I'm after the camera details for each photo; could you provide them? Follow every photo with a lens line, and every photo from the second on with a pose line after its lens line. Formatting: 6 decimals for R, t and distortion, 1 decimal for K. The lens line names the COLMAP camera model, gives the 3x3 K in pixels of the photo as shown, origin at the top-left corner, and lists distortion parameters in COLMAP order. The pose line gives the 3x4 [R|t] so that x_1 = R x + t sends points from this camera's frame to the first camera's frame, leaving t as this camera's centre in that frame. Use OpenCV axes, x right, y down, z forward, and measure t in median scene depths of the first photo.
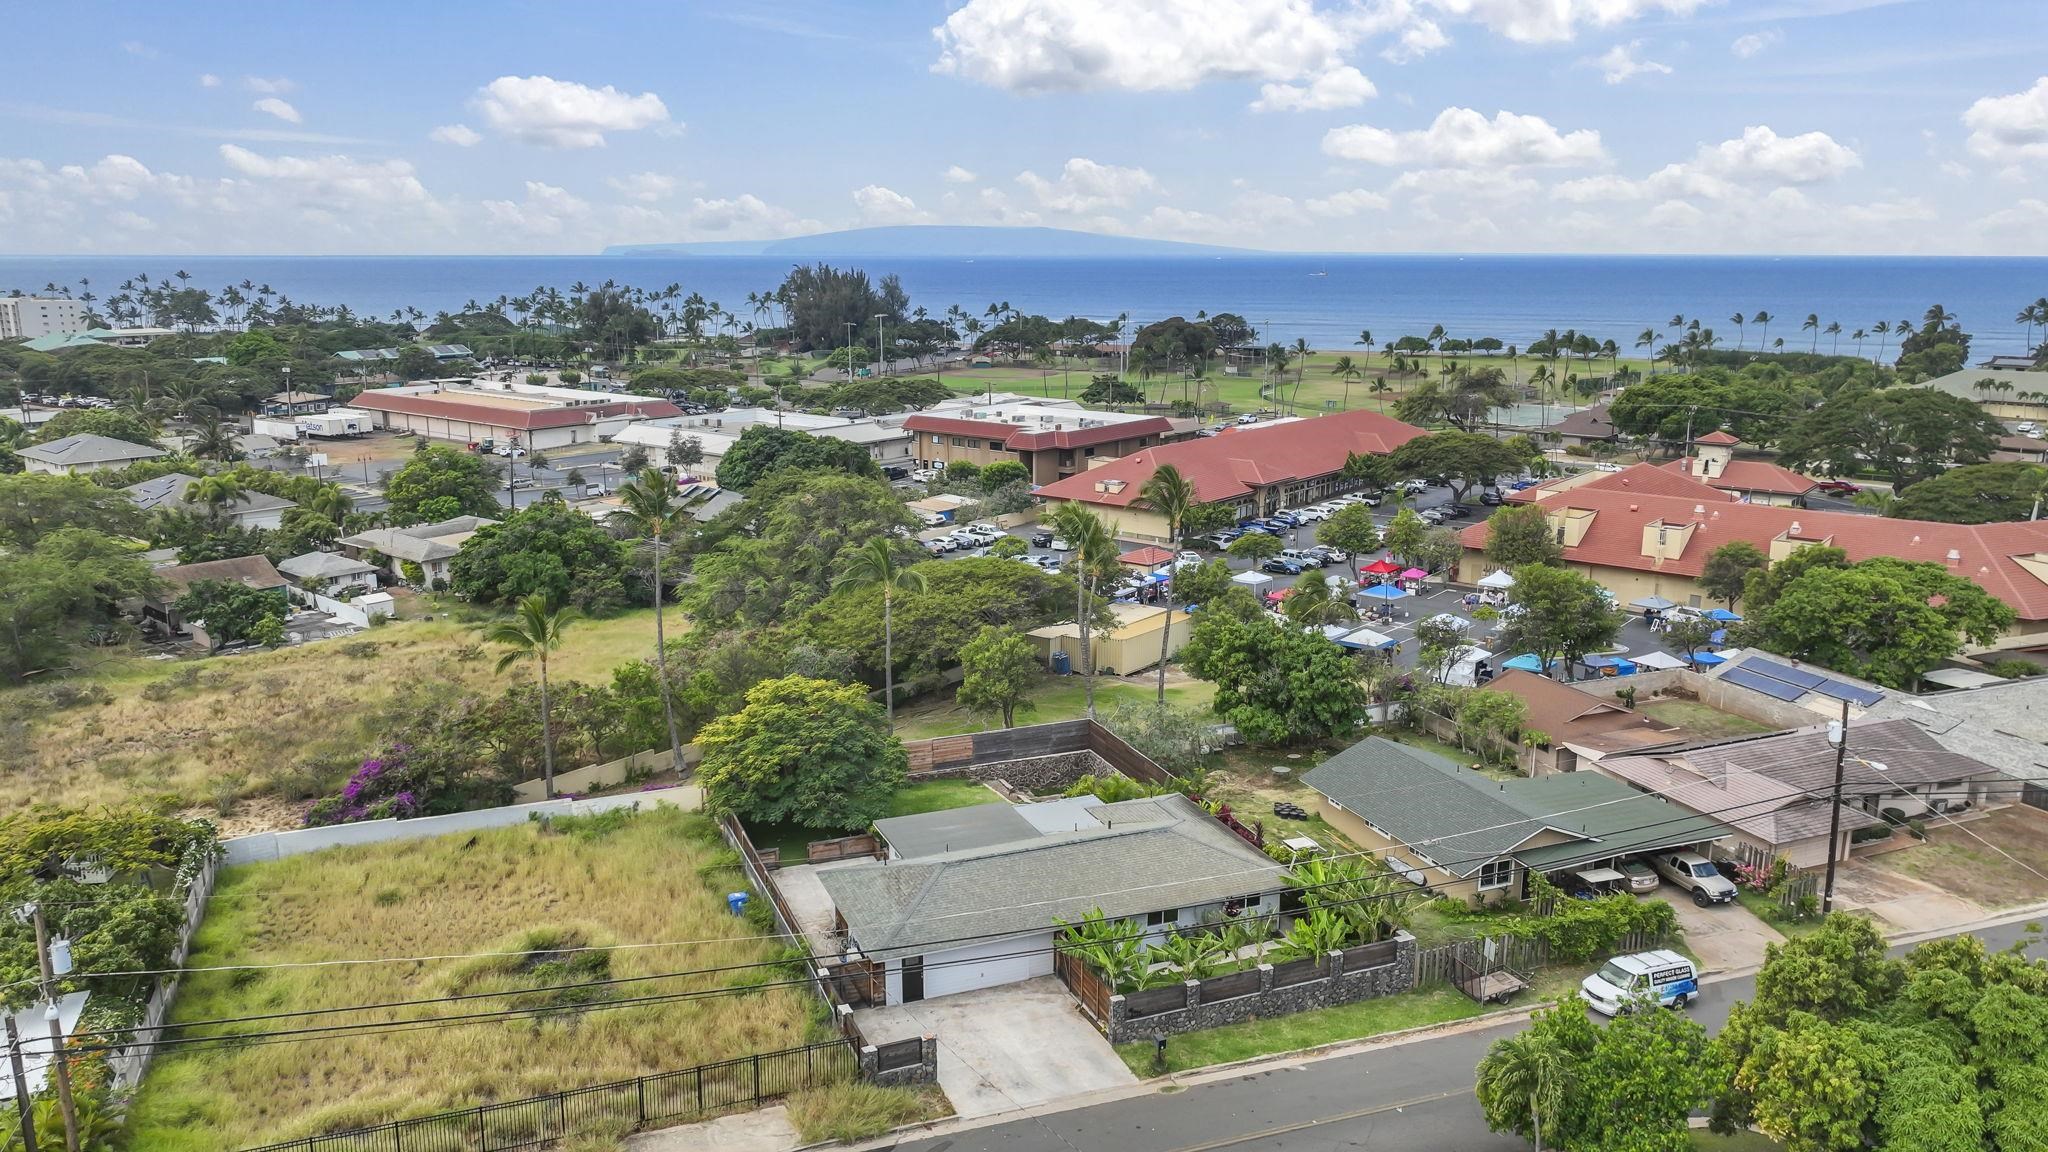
lens RADIAL K [[1448.8, 0, 1024.0], [0, 1448.8, 576.0], [0, 0, 1]] dist [0.003154, 0.006811]
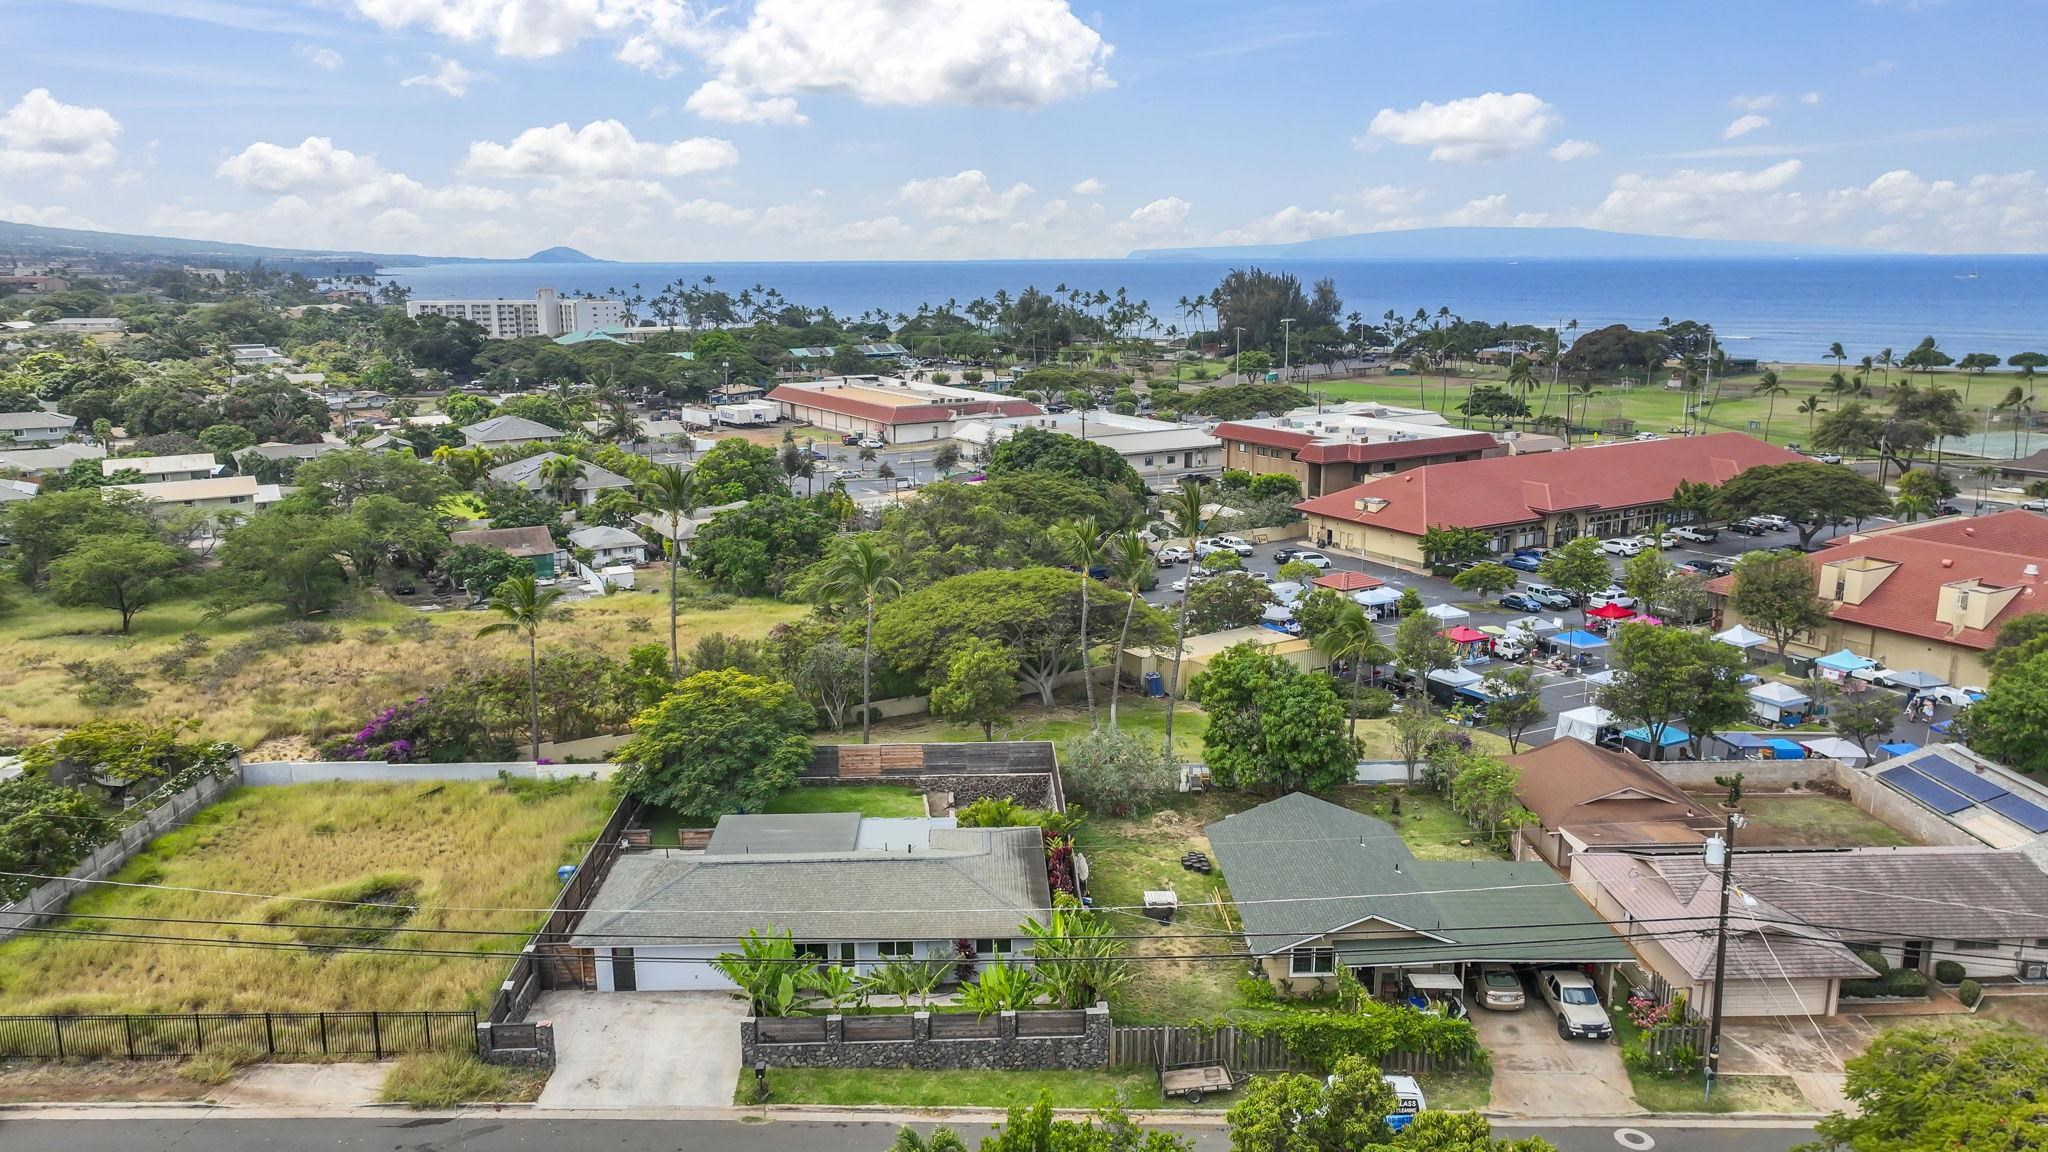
lens RADIAL K [[1440.2, 0, 1024.0], [0, 1440.2, 576.0], [0, 0, 1]] dist [0.001374, 0.011893]
pose [[0.939931, 0.068265, -0.334469, 0.295554], [-0.068500, 0.997589, 0.011107, -0.018594], [0.334421, 0.012471, 0.942341, 0.071228]]
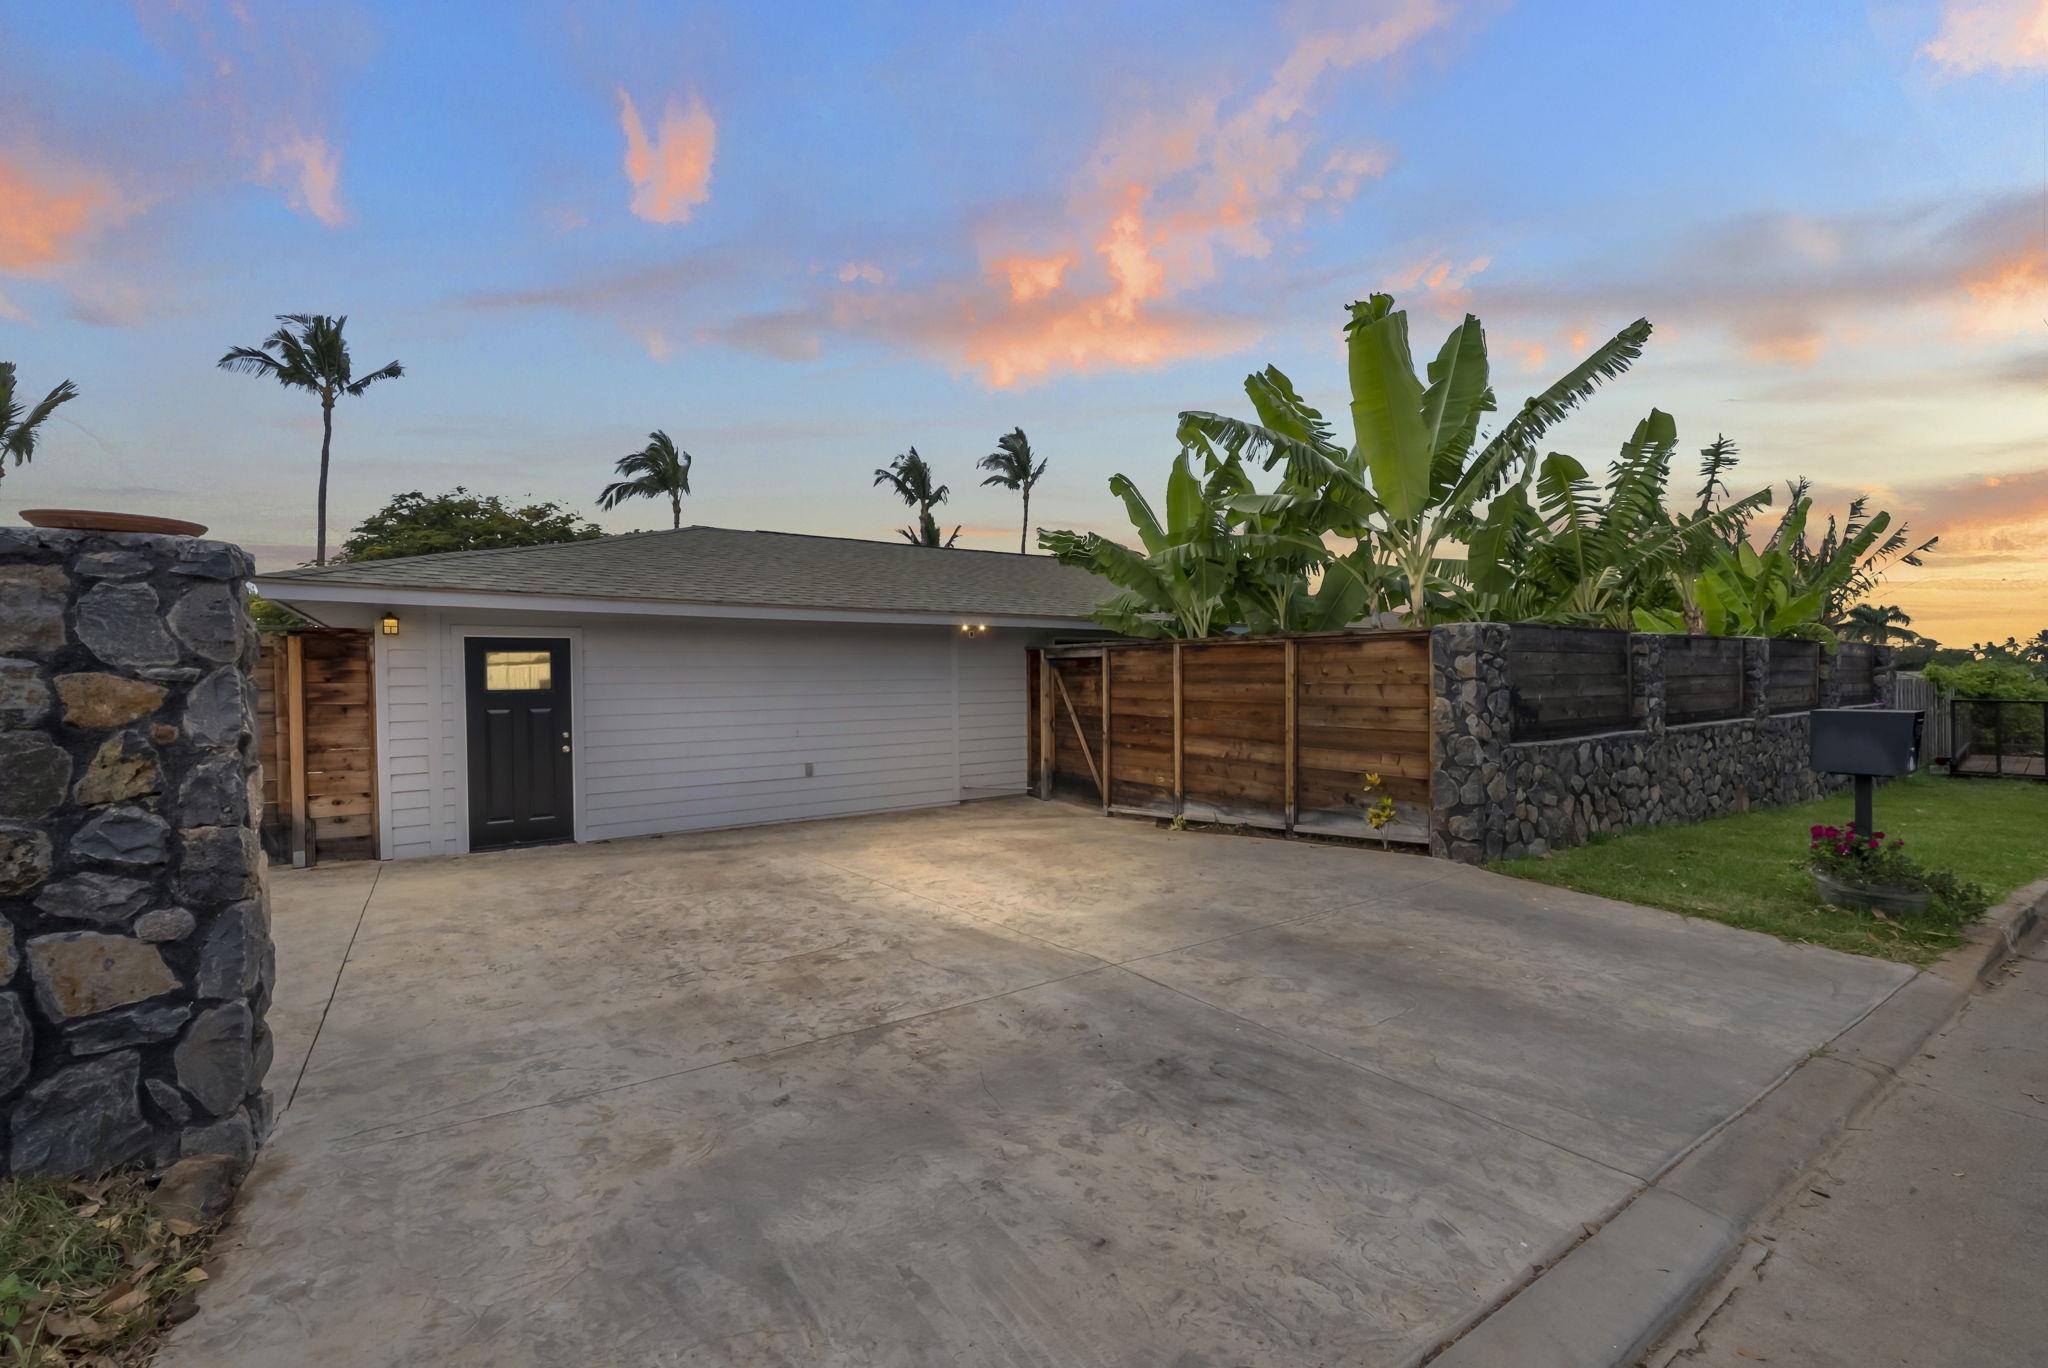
lens RADIAL K [[850.1, 0, 1024.0], [0, 850.1, 684.0], [0, 0, 1]] dist [-0.005274, 0.000249]
pose [[0.976366, -0.012454, 0.215764, -0.013323], [0.055085, 0.979707, -0.192719, 0.171502], [-0.208985, 0.200050, 0.957238, 0.481563]]
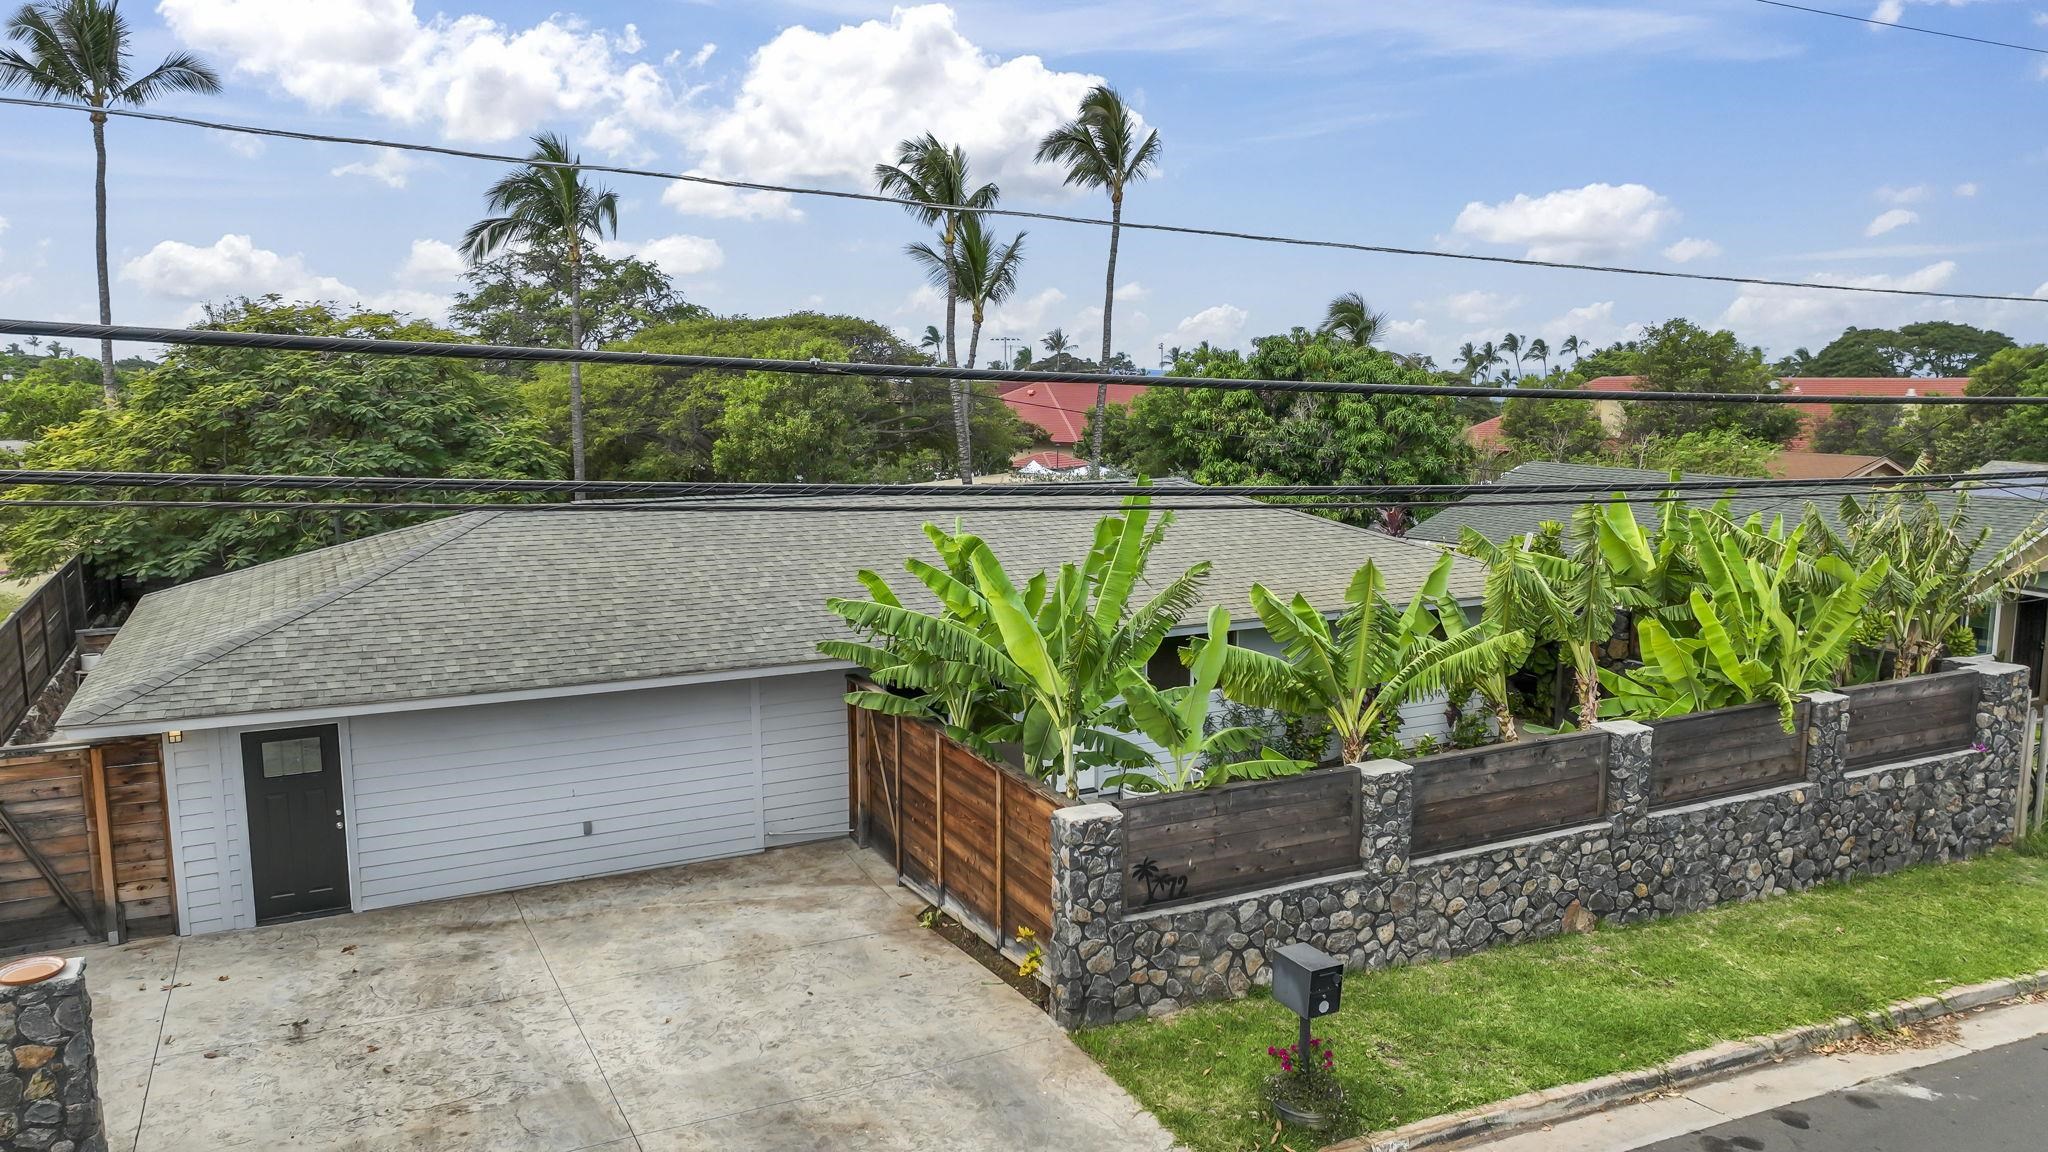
lens RADIAL K [[1440.2, 0, 1024.0], [0, 1440.2, 576.0], [0, 0, 1]] dist [0.001374, 0.011893]
pose [[0.996734, -0.014898, 0.079374, 0.020009], [0.020956, 0.996884, -0.076044, 0.145852], [-0.077994, 0.077459, 0.993940, 0.416078]]
